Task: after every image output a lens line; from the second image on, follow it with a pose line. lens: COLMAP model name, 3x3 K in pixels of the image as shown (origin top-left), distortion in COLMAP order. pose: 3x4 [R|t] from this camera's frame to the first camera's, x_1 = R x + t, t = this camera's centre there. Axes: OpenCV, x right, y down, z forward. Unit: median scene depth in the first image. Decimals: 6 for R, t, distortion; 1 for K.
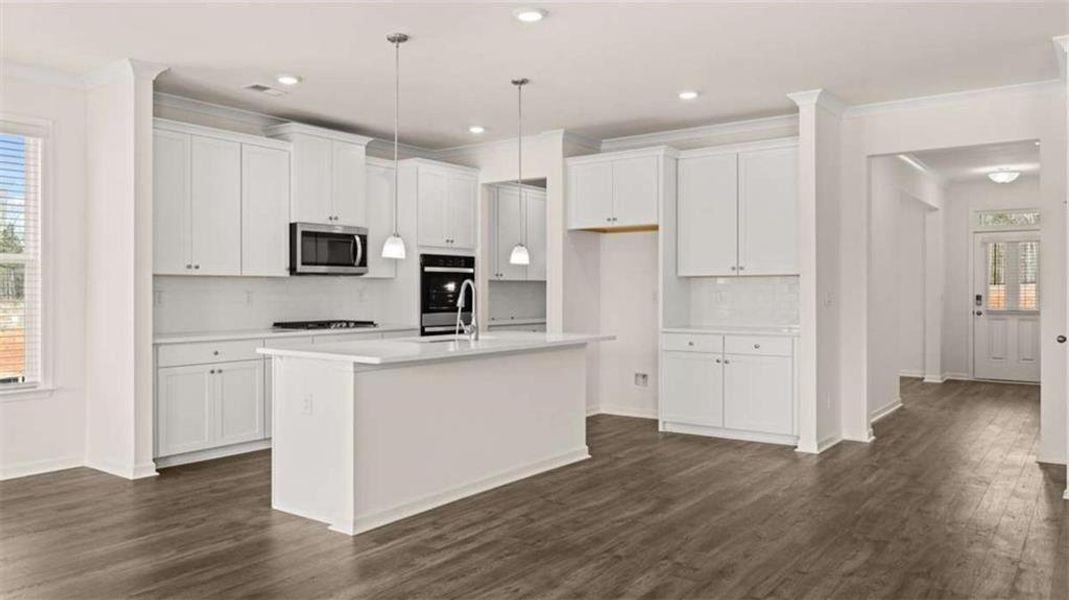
lens RADIAL K [[778.8, 0, 539.1], [0, 778.8, 293.8], [0, 0, 1]] dist [-0.000826, 0.005039]
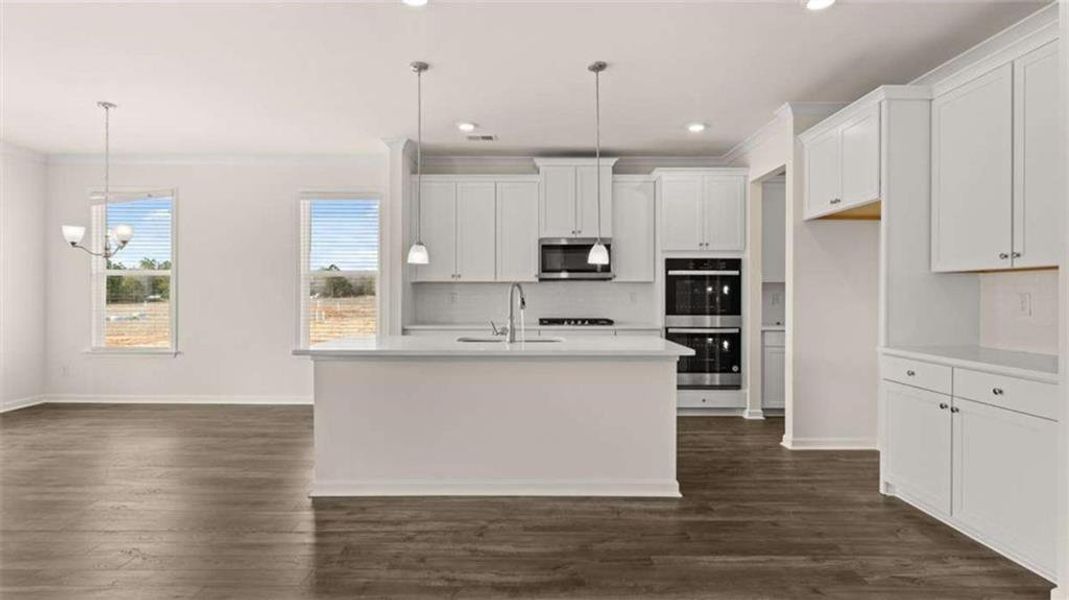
lens RADIAL K [[553.1, 0, 533.6], [0, 553.1, 291.9], [0, 0, 1]] dist [-0.002686, 0.001309]
pose [[0.582374, -0.001297, -0.812920, 0.417164], [-0.004709, 0.999977, -0.004968, -0.001533], [0.812908, 0.006721, 0.582354, 0.498752]]
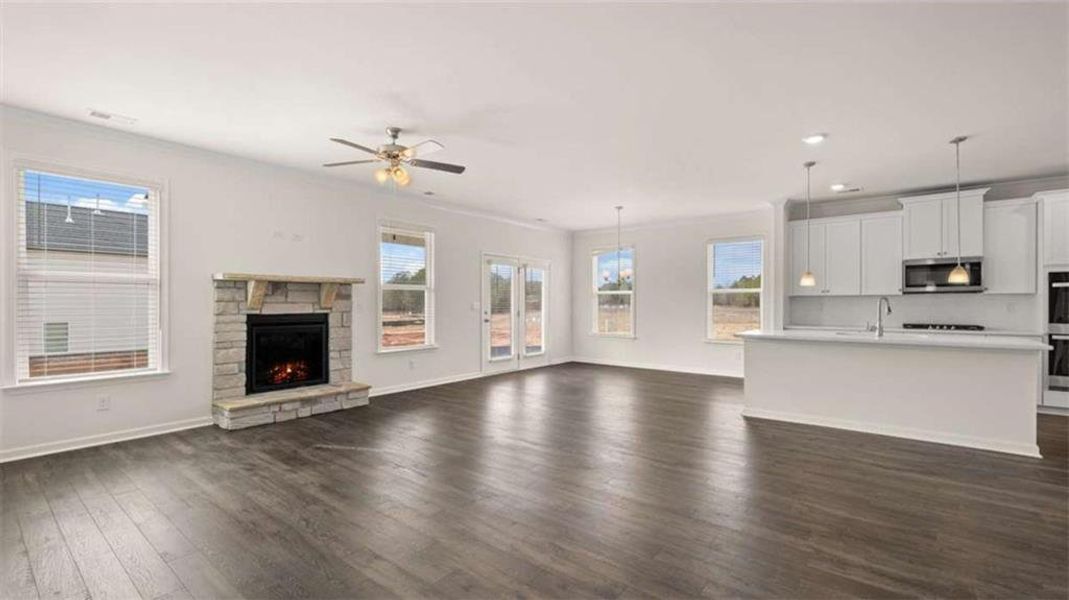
lens RADIAL K [[459.1, 0, 529.2], [0, 459.1, 304.4], [0, 0, 1]] dist [0.001828, -0.001312]
pose [[-0.048351, 0.002298, -0.998828, 0.686703], [-0.004570, 0.999986, 0.002521, -0.001092], [0.998820, 0.004686, -0.048340, 0.296970]]
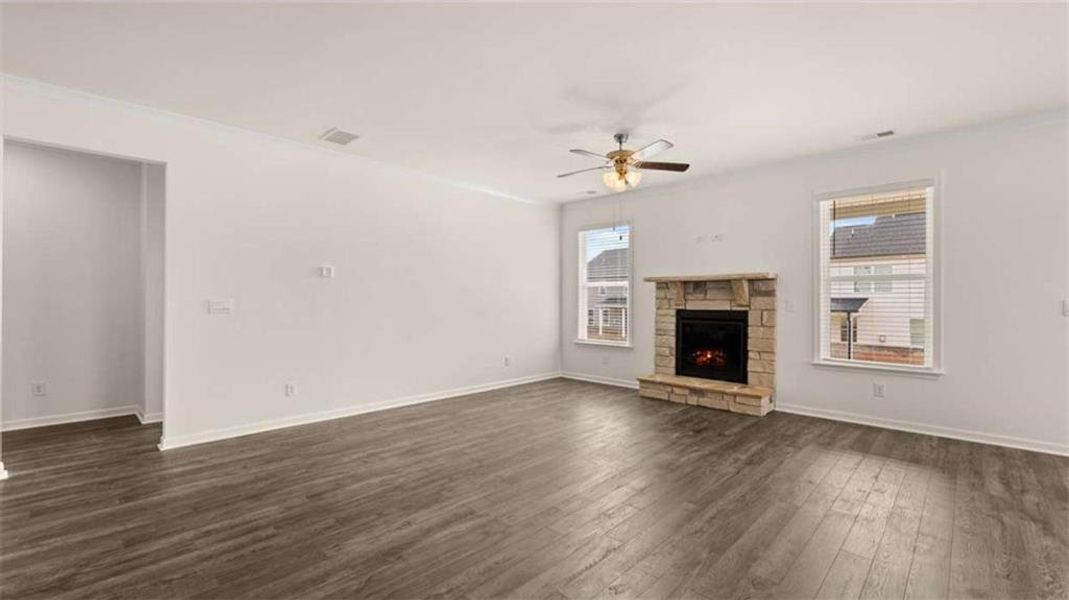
lens RADIAL K [[459.1, 0, 536.3], [0, 459.1, 296.2], [0, 0, 1]] dist [0.001828, -0.001312]
pose [[-0.989706, -0.002054, 0.143097, 0.078508], [-0.002467, 0.999993, -0.002715, -0.003916], [-0.143091, -0.003040, -0.989705, 0.769901]]
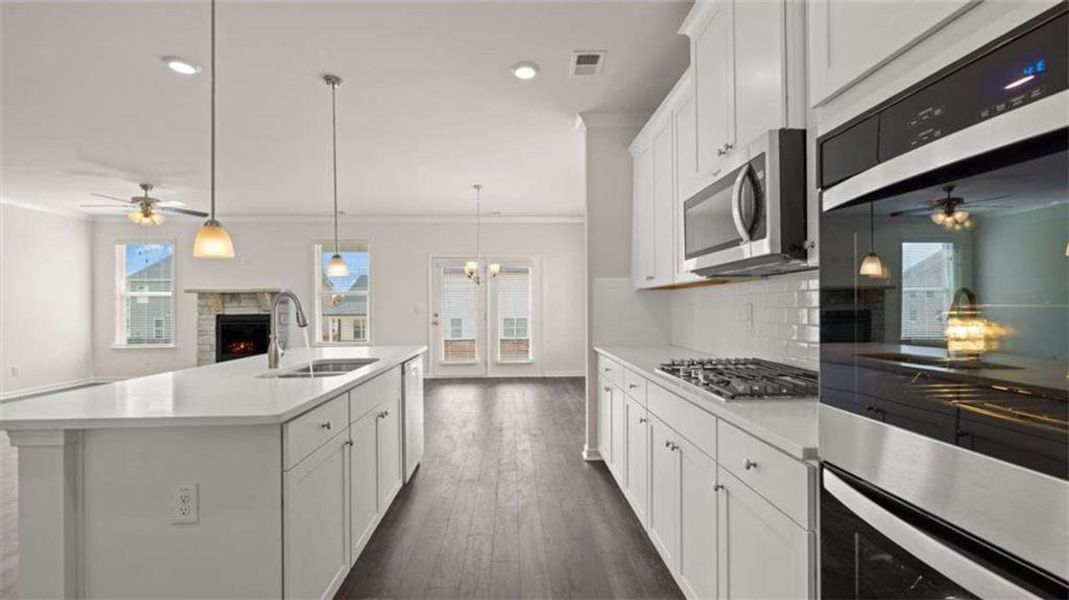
lens RADIAL K [[448.1, 0, 528.2], [0, 448.1, 303.1], [0, 0, 1]] dist [0.003380, 0.000717]
pose [[-0.792551, 0.001897, -0.609803, -0.003012], [0.004211, 0.999988, -0.002363, -0.004219], [0.609791, -0.004441, -0.792550, 1.244432]]
